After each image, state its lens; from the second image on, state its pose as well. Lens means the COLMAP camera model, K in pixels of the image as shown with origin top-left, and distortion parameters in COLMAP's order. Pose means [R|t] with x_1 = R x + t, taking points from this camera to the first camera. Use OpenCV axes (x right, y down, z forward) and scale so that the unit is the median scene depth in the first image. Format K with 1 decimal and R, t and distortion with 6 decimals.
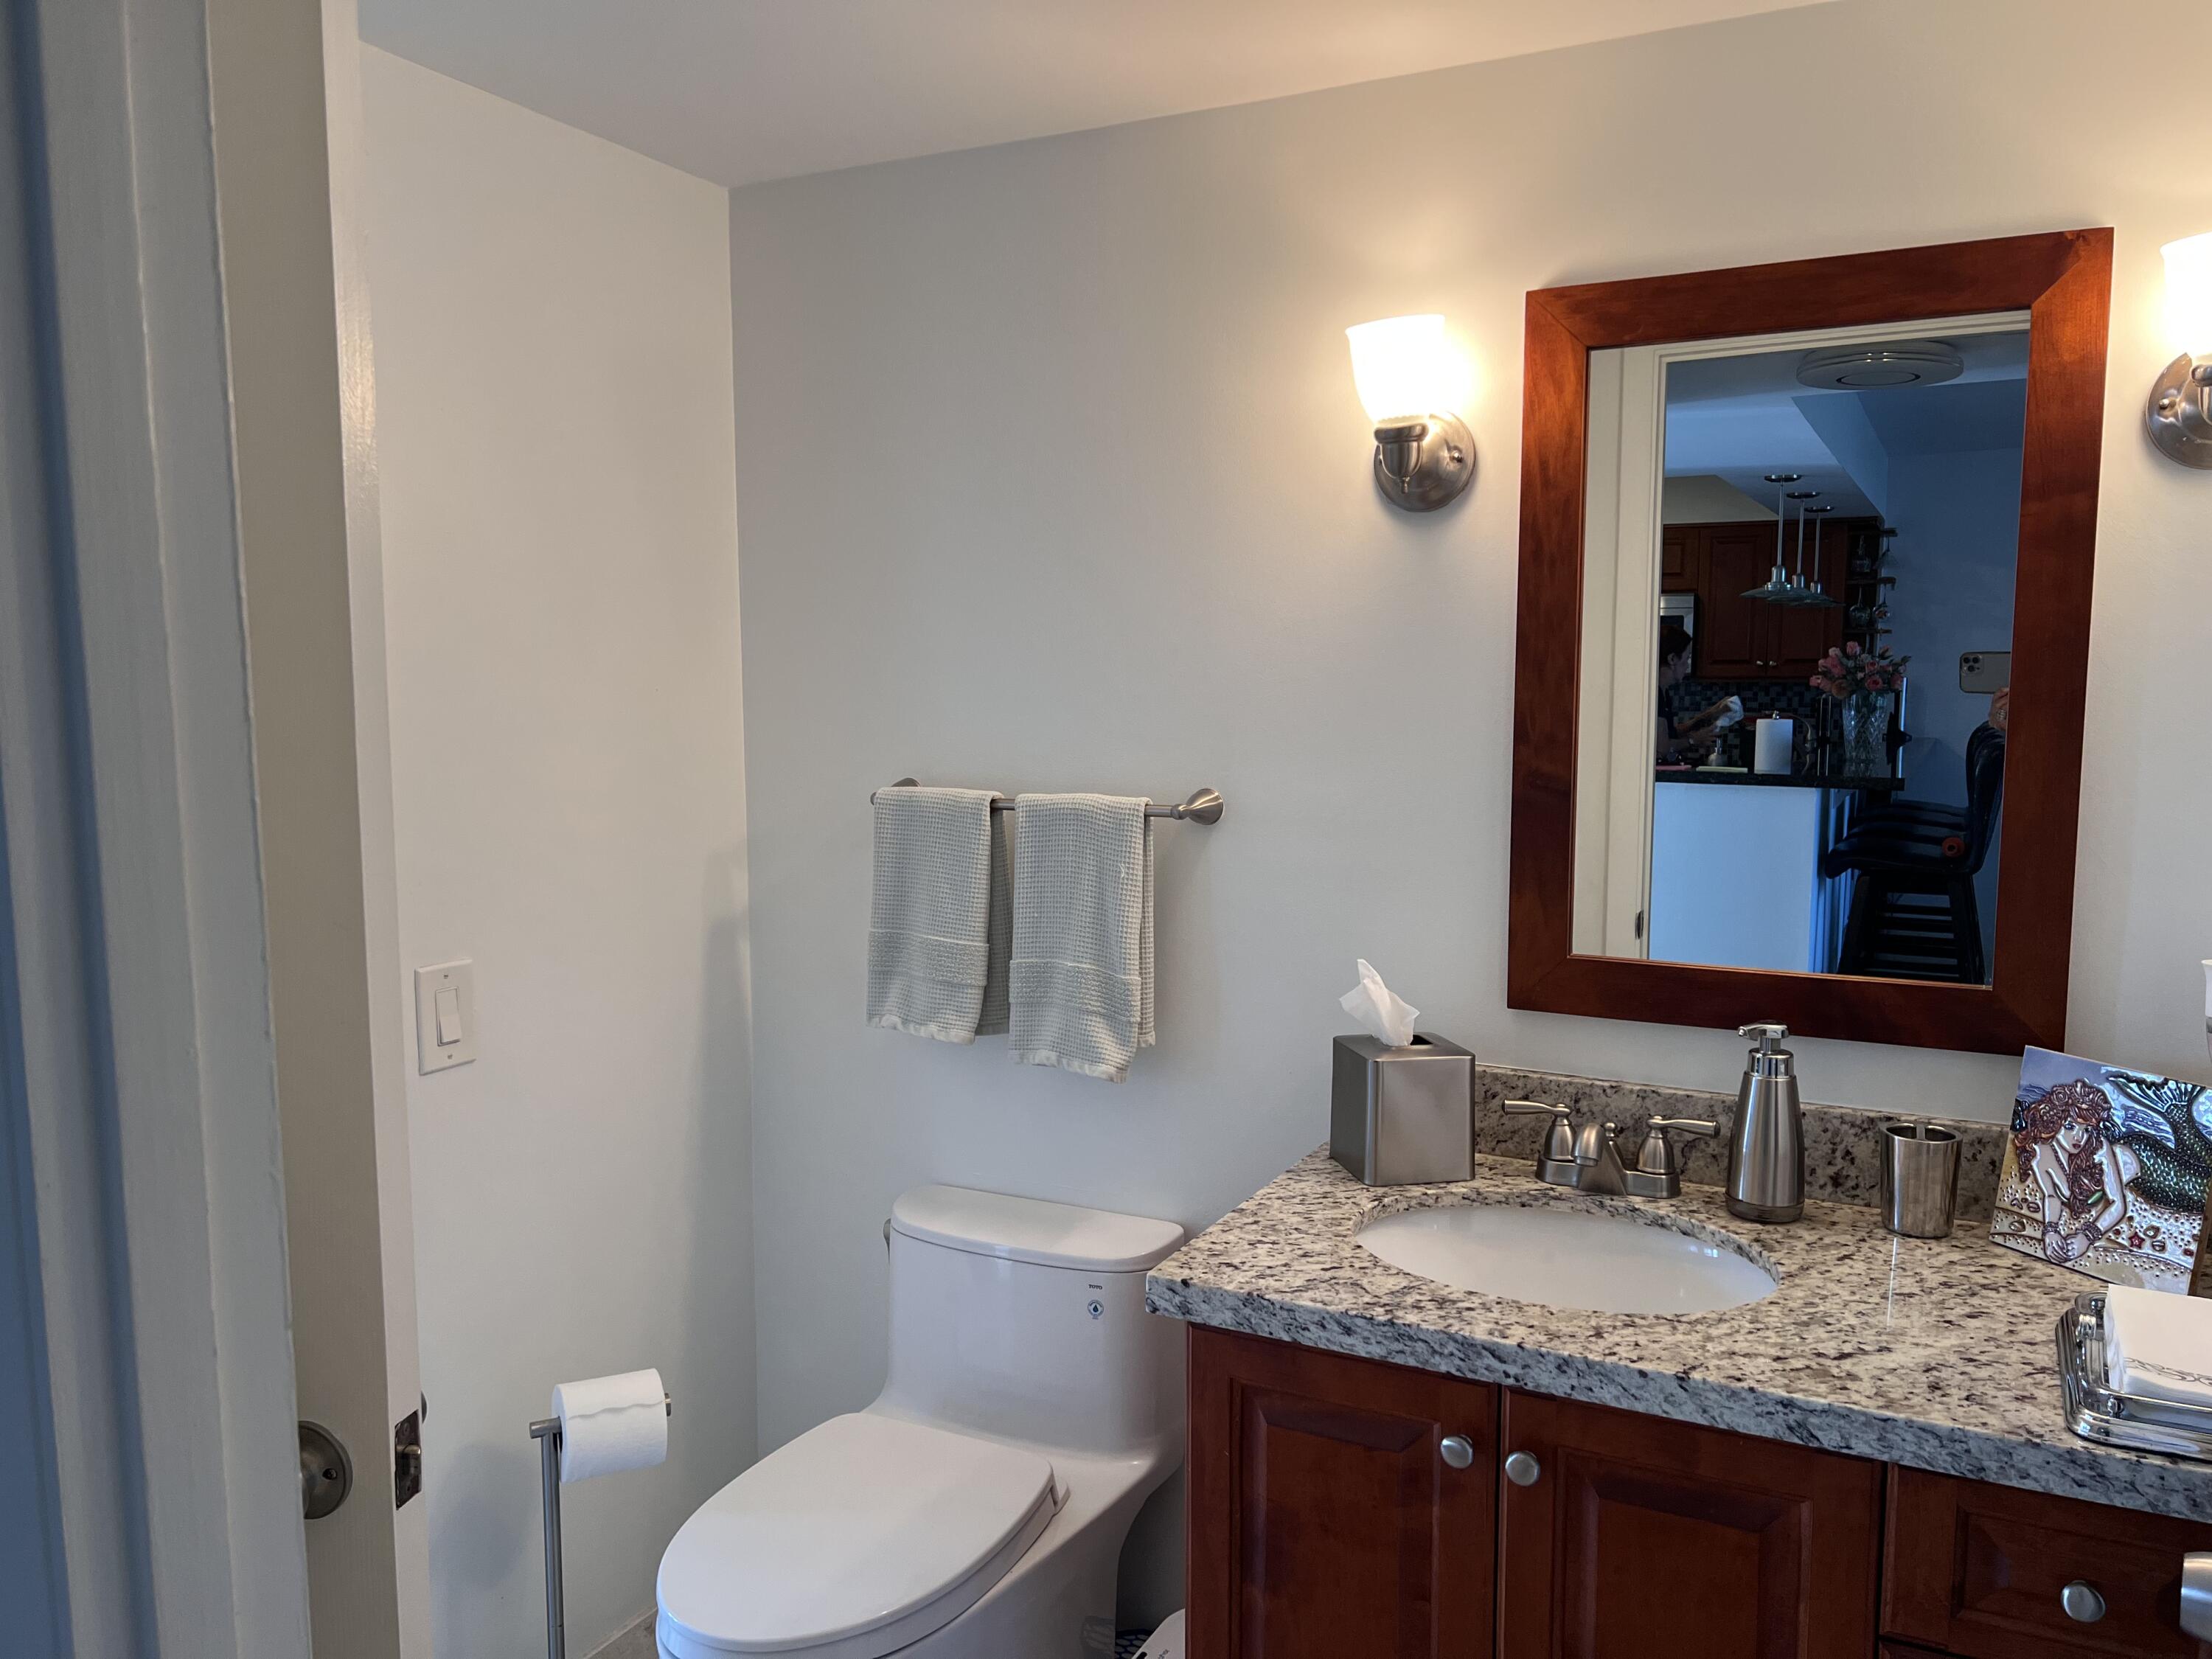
lens RADIAL K [[1648.3, 0, 1107.2], [0, 1648.3, 833.7], [0, 0, 1]] dist [-0.002024, 0.000361]
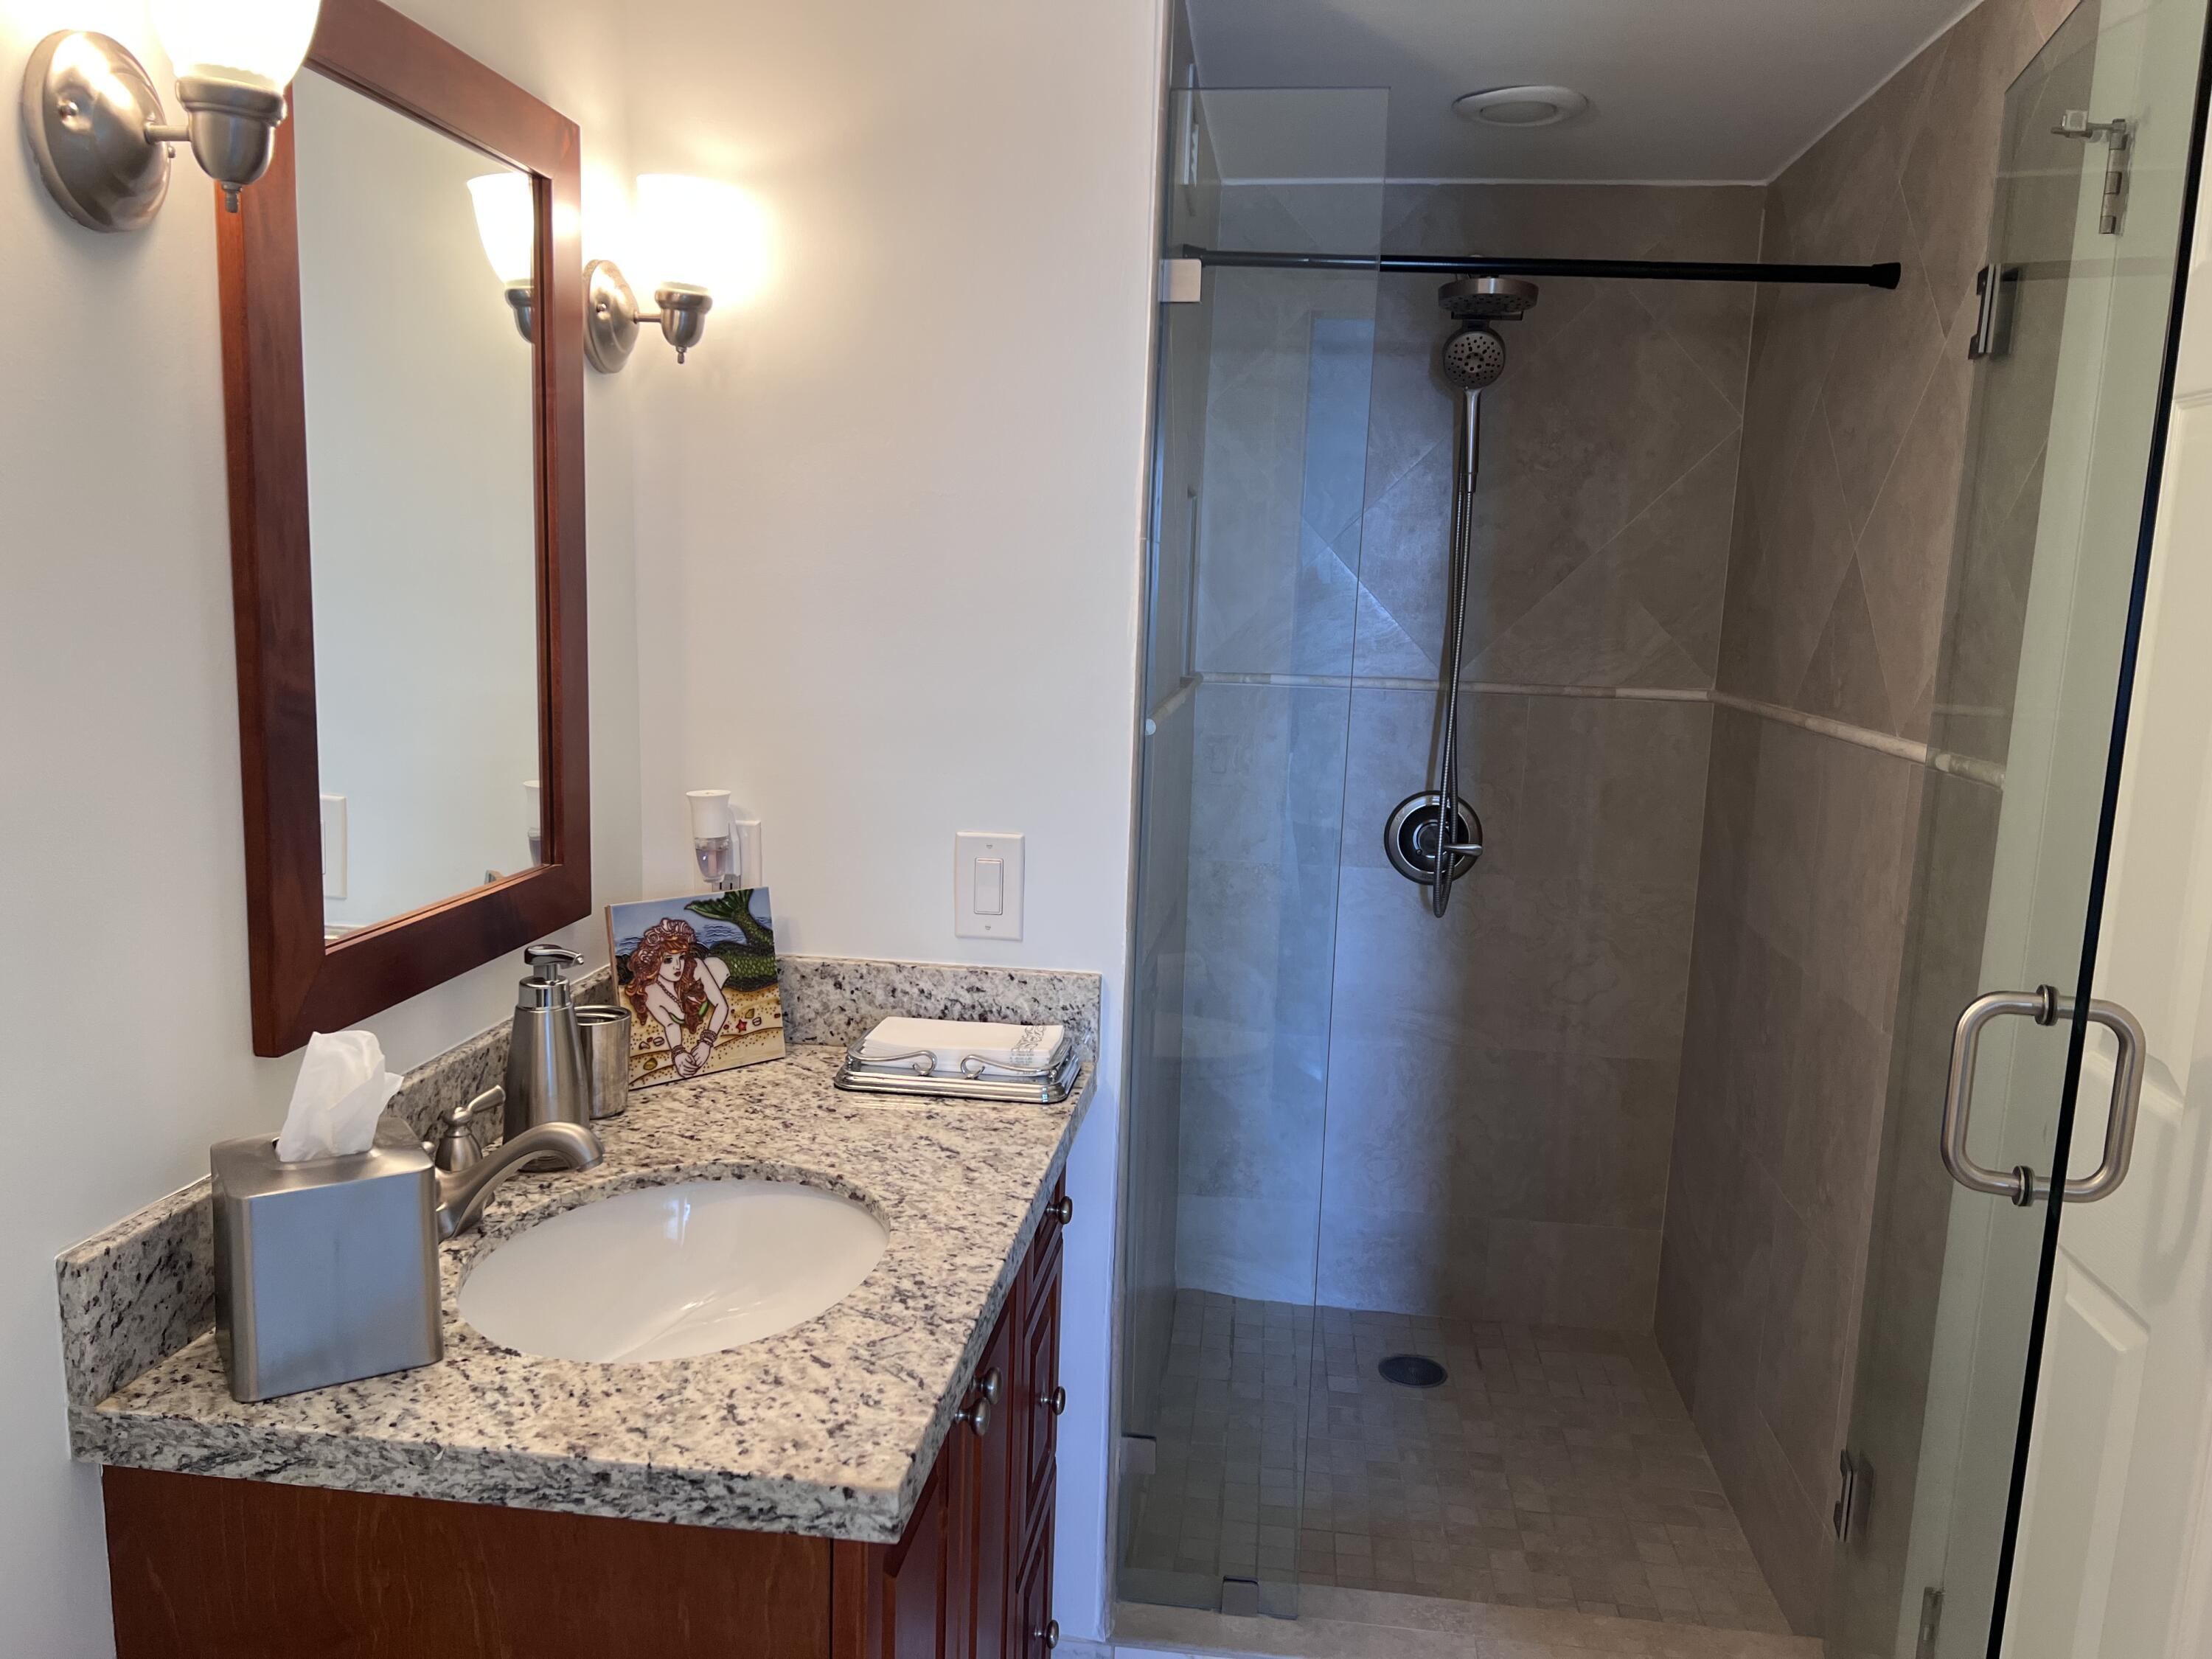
lens RADIAL K [[1648.3, 0, 1108.3], [0, 1648.3, 832.8], [0, 0, 1]] dist [-0.002024, 0.000361]
pose [[-0.353237, -0.151570, 0.923174, -0.553448], [0.058855, 0.981233, 0.183623, -0.097618], [-0.933681, 0.119196, -0.337688, 1.091262]]
